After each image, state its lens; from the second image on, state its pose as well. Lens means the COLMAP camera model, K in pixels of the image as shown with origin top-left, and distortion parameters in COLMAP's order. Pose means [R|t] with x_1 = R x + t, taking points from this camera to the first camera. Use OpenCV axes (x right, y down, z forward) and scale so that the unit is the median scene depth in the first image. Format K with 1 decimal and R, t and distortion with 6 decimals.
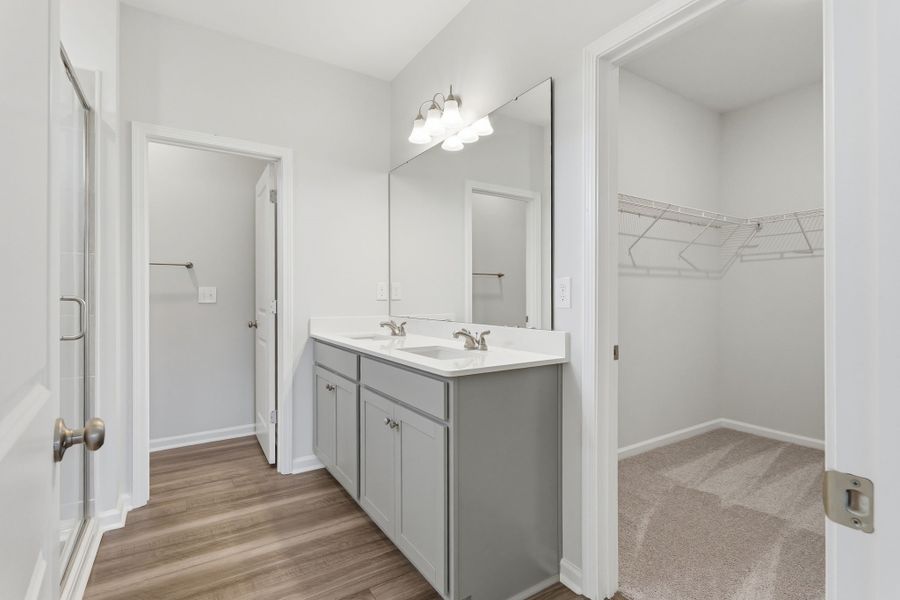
lens RADIAL K [[429.6, 0, 452.0], [0, 429.6, 293.4], [0, 0, 1]] dist [0.004487, -0.002671]
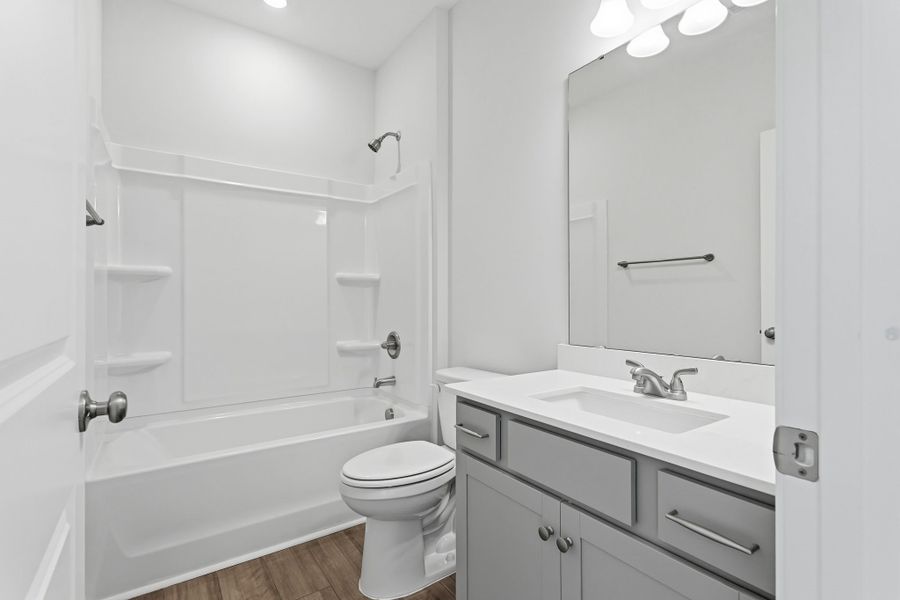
lens RADIAL K [[429.6, 0, 446.2], [0, 429.6, 305.9], [0, 0, 1]] dist [0.004487, -0.002671]
pose [[0.999902, 0.003556, 0.013548, -0.301605], [-0.003575, 0.999993, 0.001342, 0.001411], [-0.013543, -0.001390, 0.999907, 0.464095]]
